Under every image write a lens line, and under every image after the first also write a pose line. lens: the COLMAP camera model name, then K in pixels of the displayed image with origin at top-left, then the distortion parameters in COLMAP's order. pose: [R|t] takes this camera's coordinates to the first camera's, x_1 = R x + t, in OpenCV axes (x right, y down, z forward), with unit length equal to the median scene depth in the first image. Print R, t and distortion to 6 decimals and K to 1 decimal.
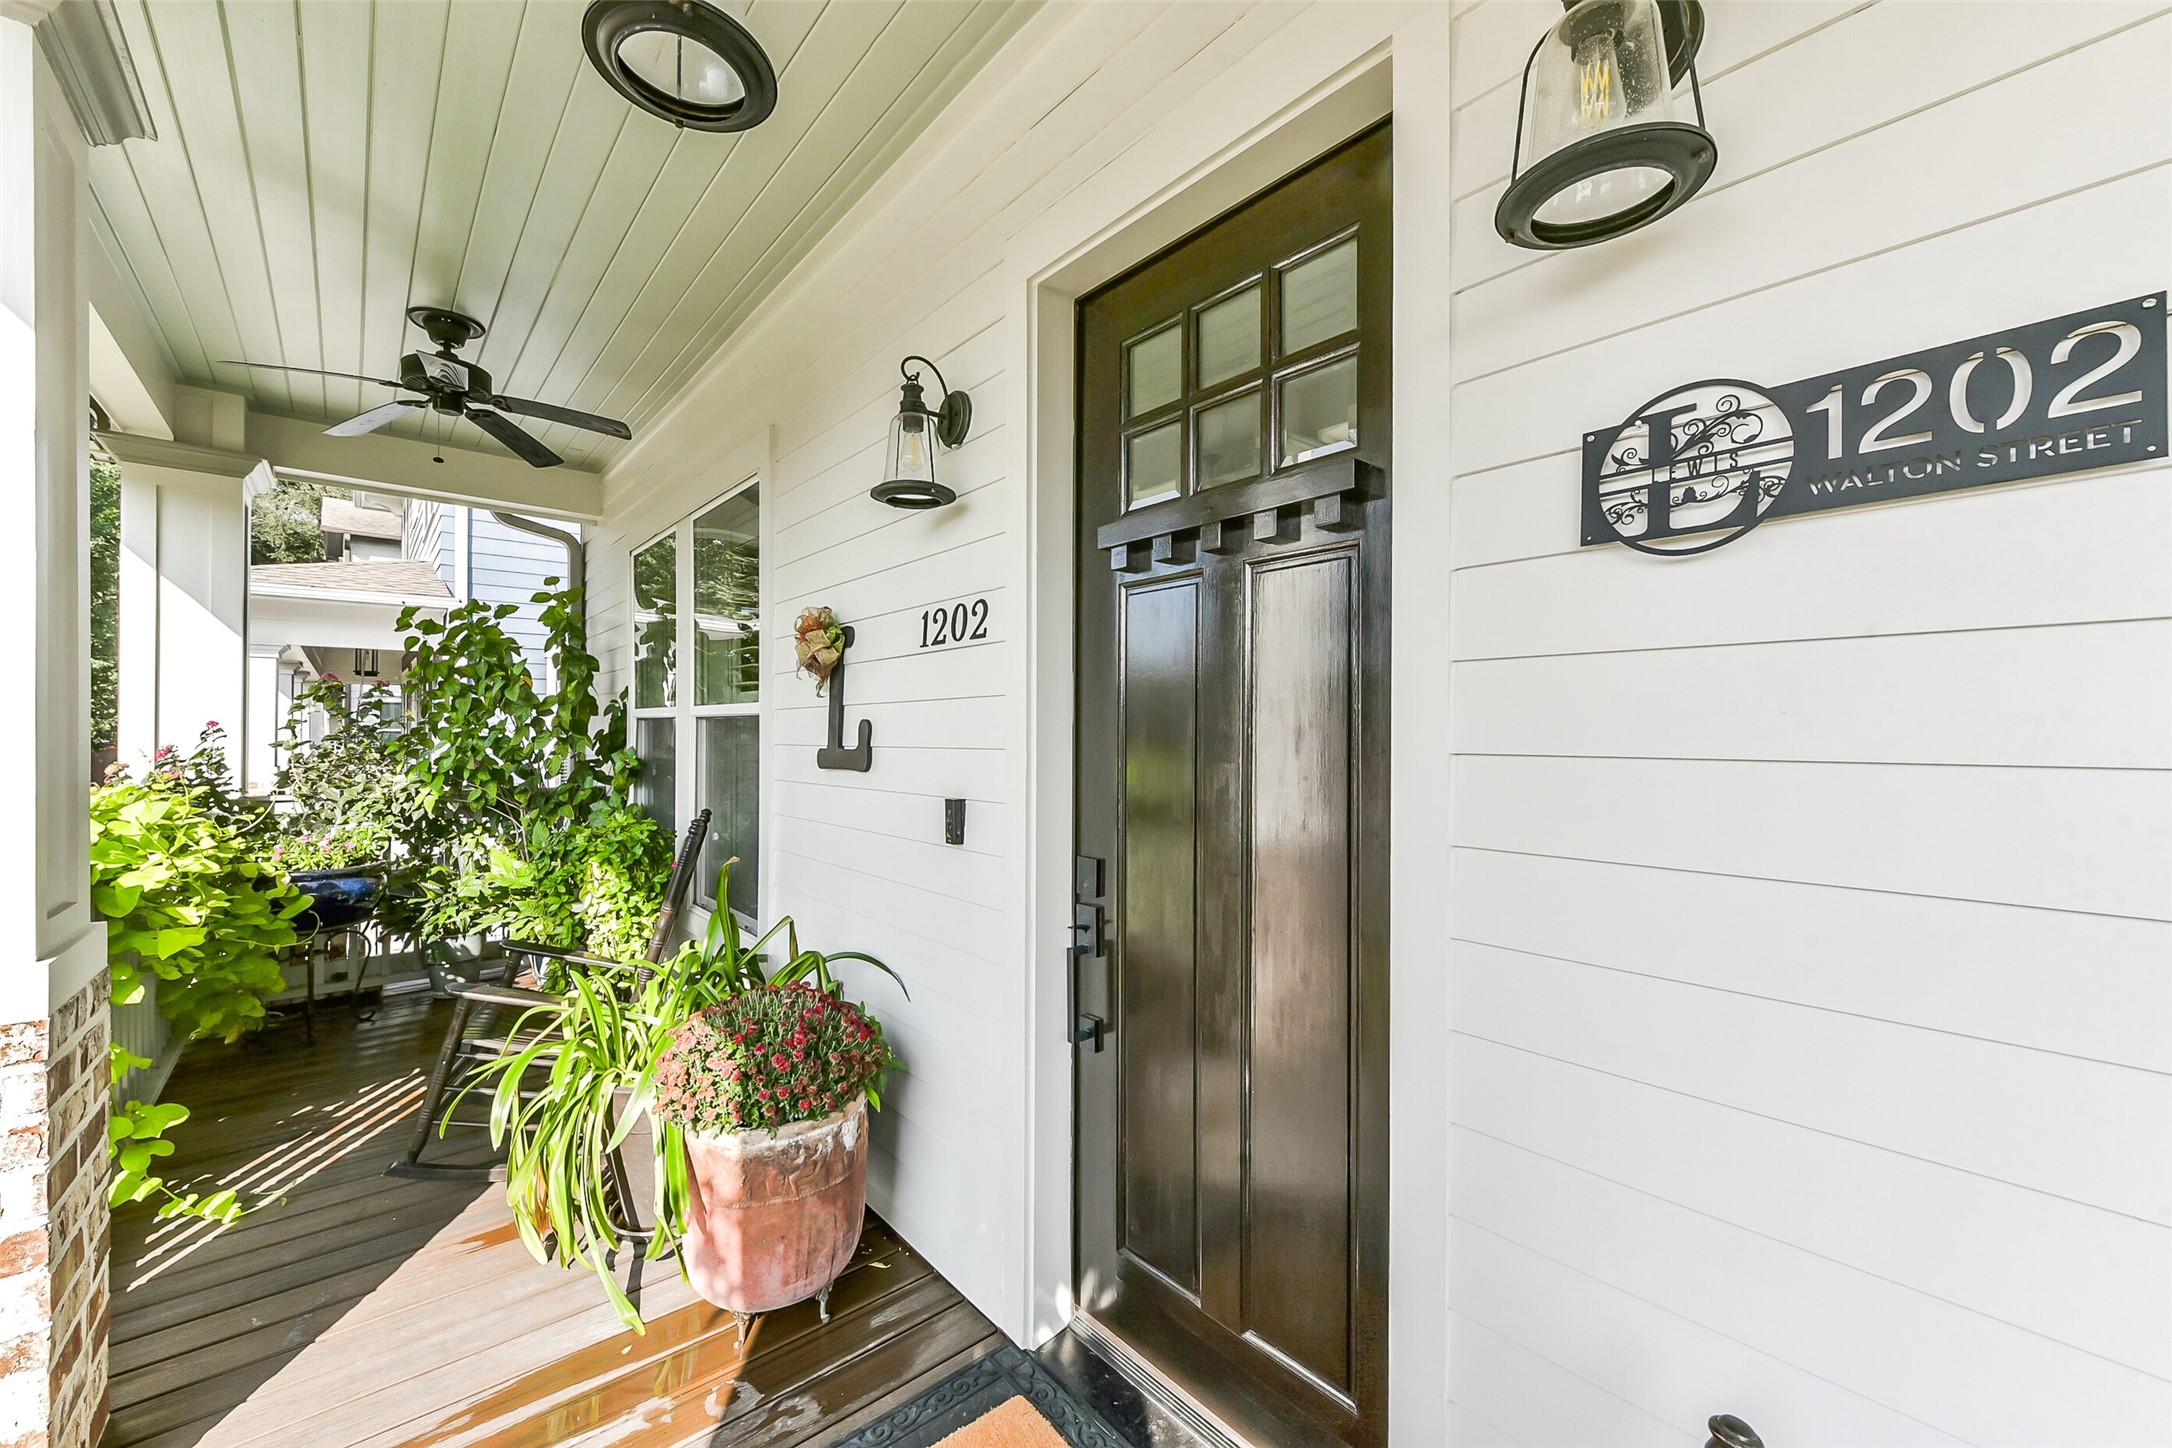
lens RADIAL K [[841.2, 0, 1086.0], [0, 841.2, 724.0], [0, 0, 1]] dist [0.000611, 0.000012]
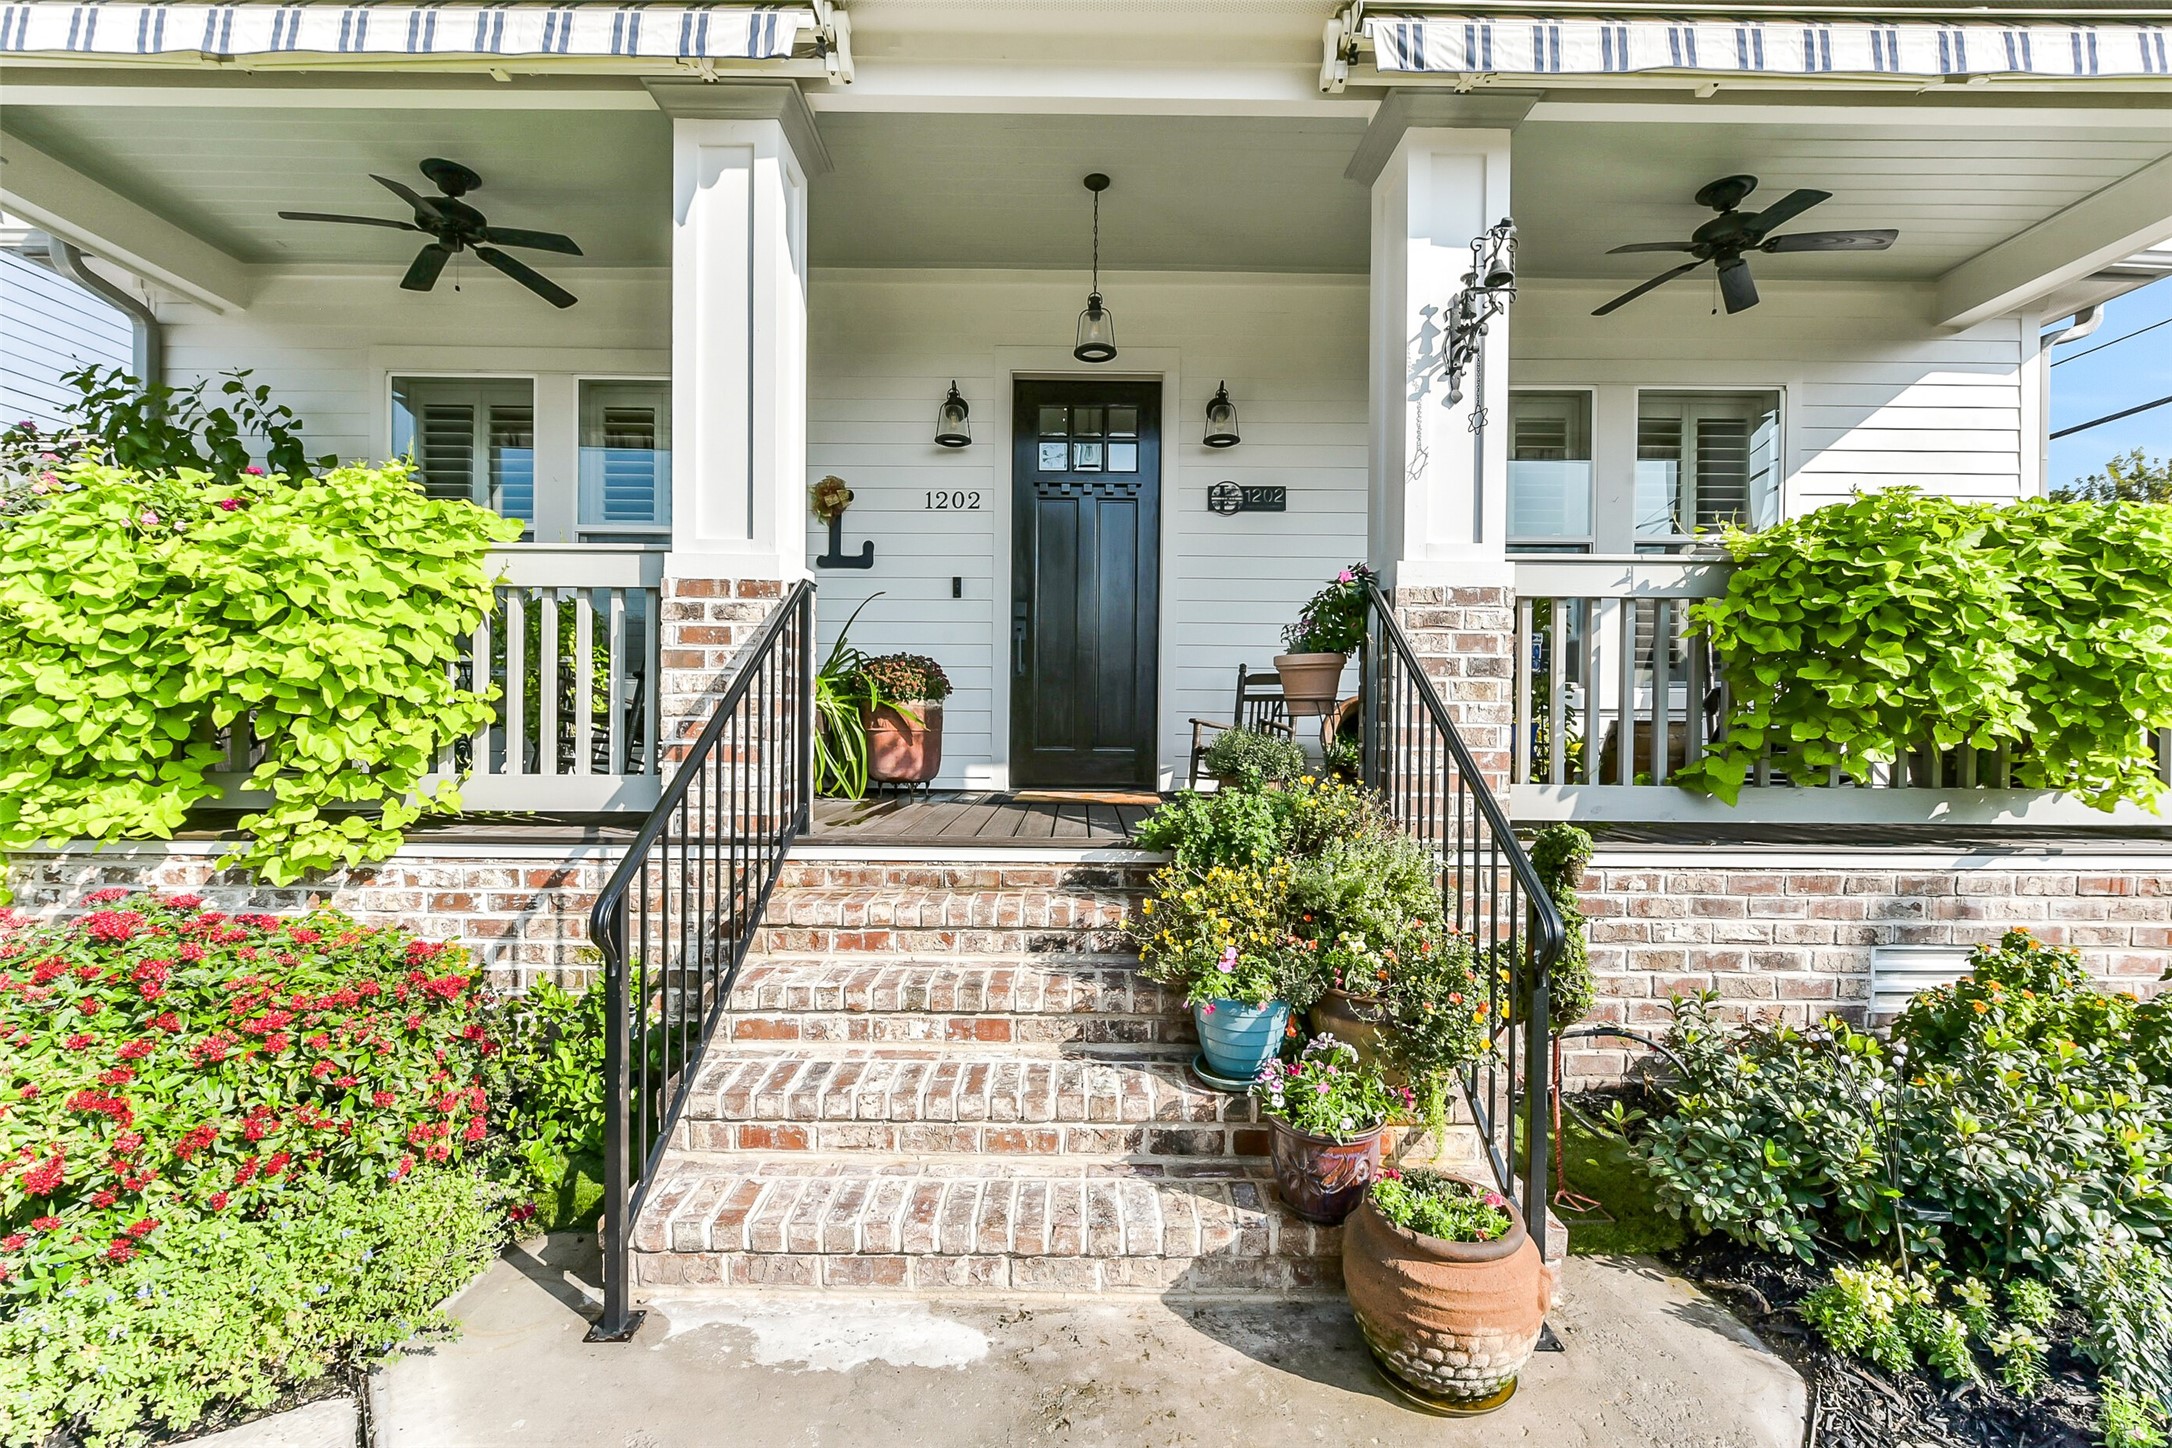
lens RADIAL K [[924.5, 0, 1081.2], [0, 924.5, 723.8], [0, 0, 1]] dist [-0.001144, -0.000334]
pose [[0.653287, 0.006064, 0.757086, -1.848036], [-0.014868, 0.999878, 0.004822, 0.472858], [-0.756965, -0.014406, 0.653297, -0.902025]]
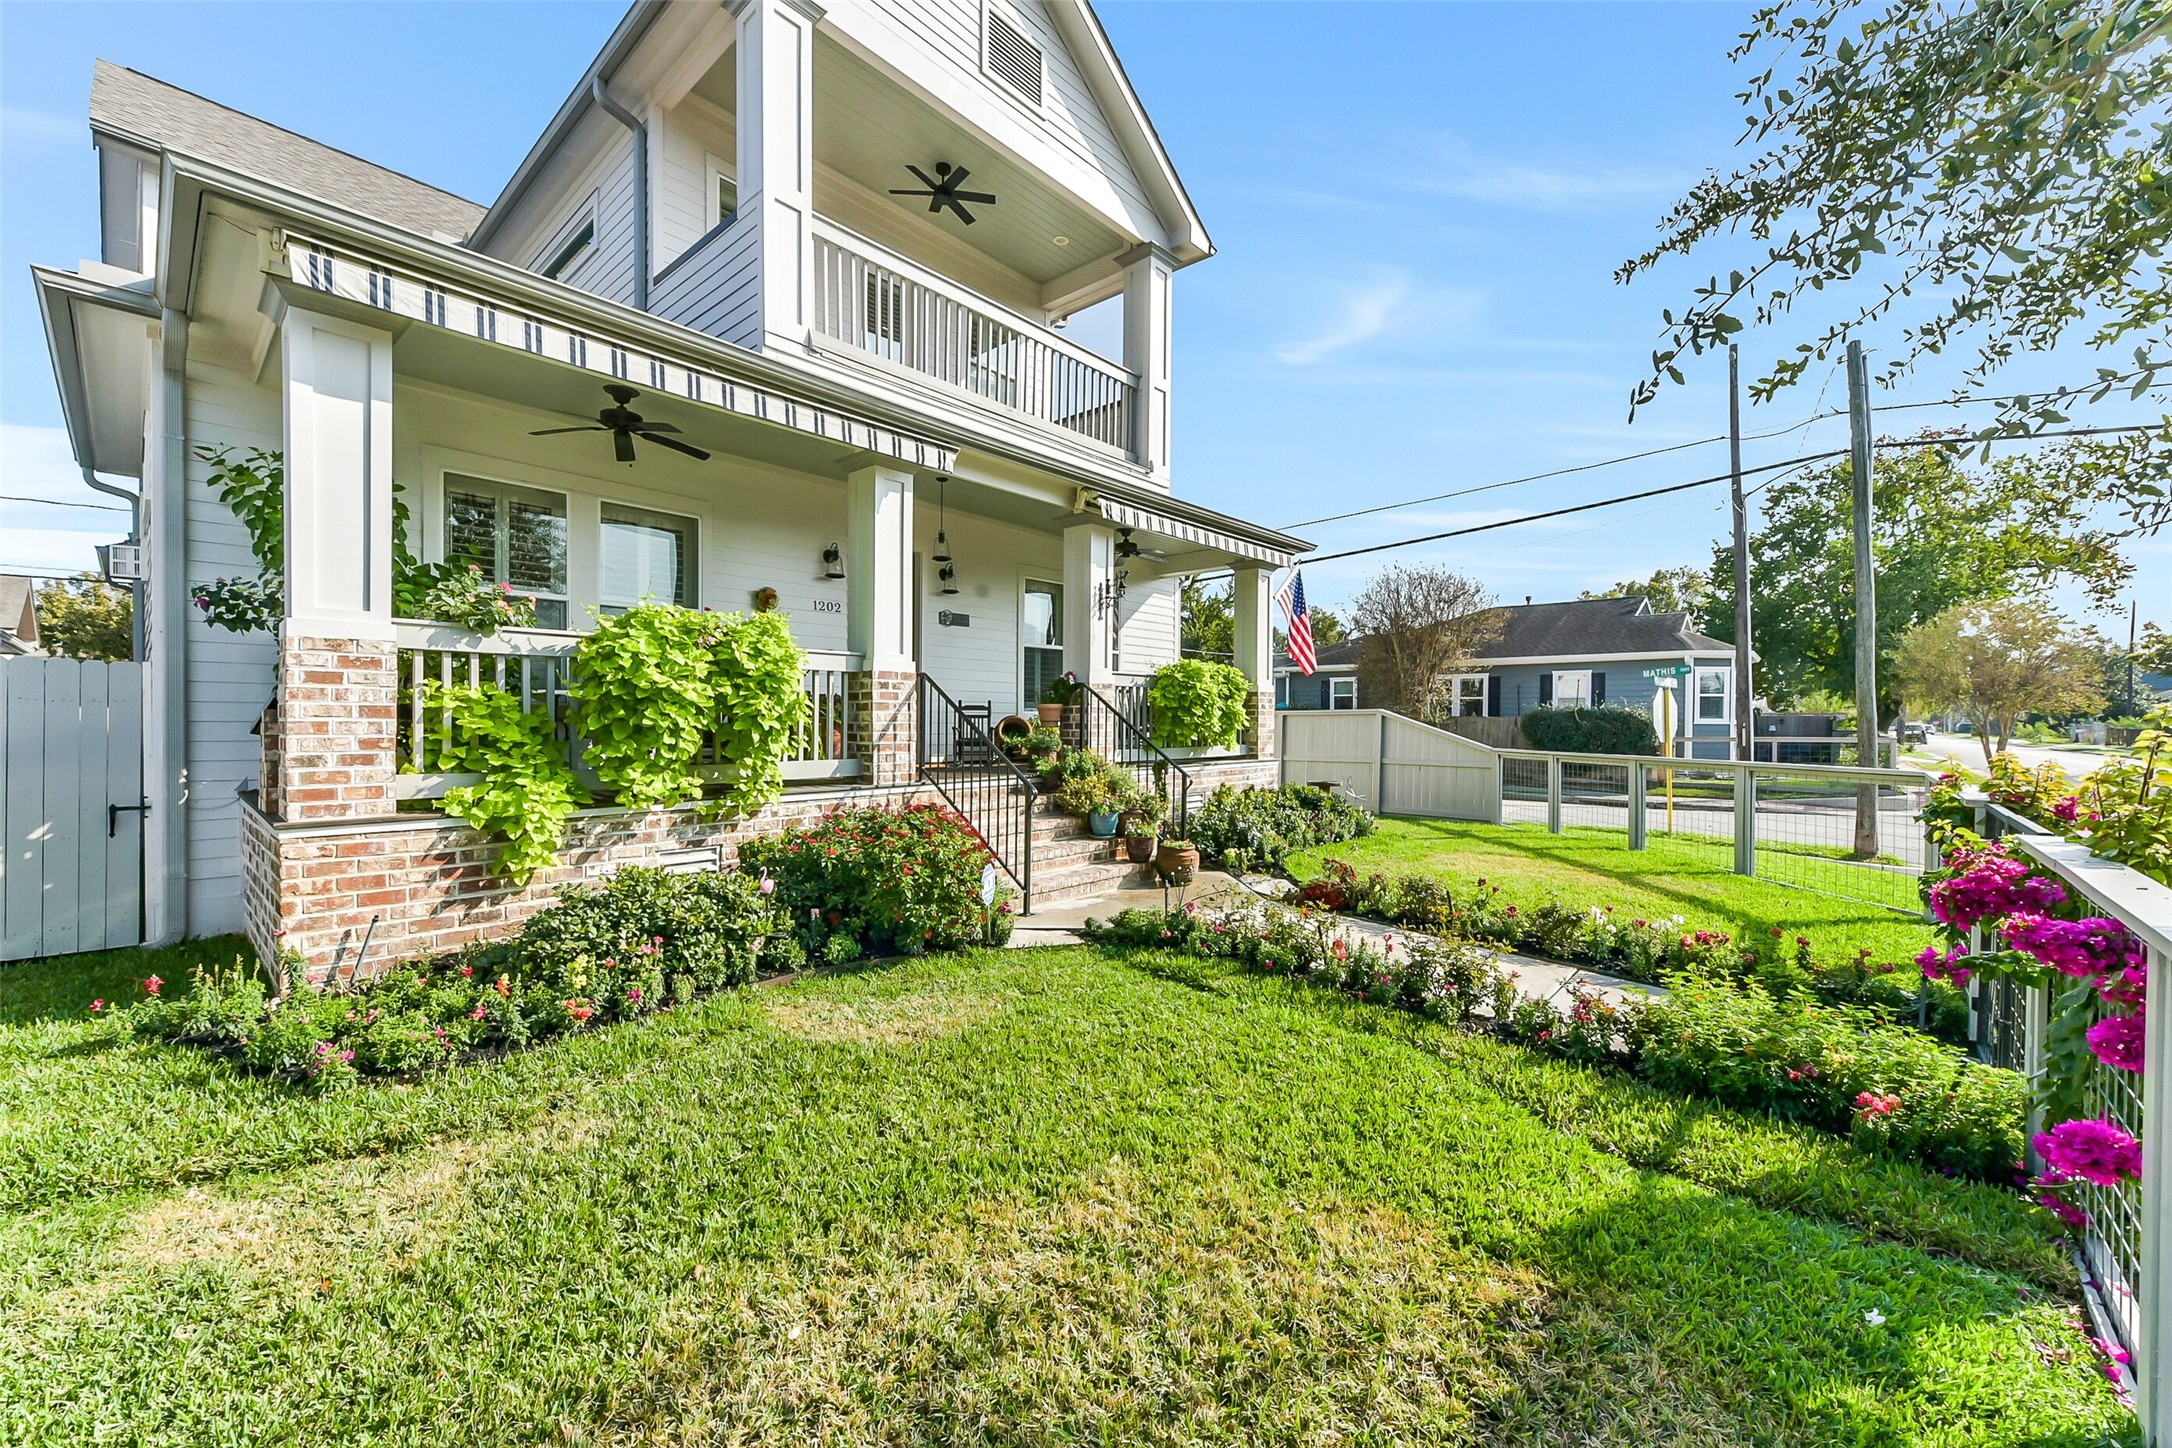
lens RADIAL K [[841.2, 0, 1086.0], [0, 841.2, 724.0], [0, 0, 1]] dist [0.000611, 0.000012]
pose [[-0.130700, -0.006052, 0.991404, -4.356287], [-0.012404, 0.999913, 0.004469, 0.424688], [-0.991344, -0.011714, -0.130763, 0.255858]]
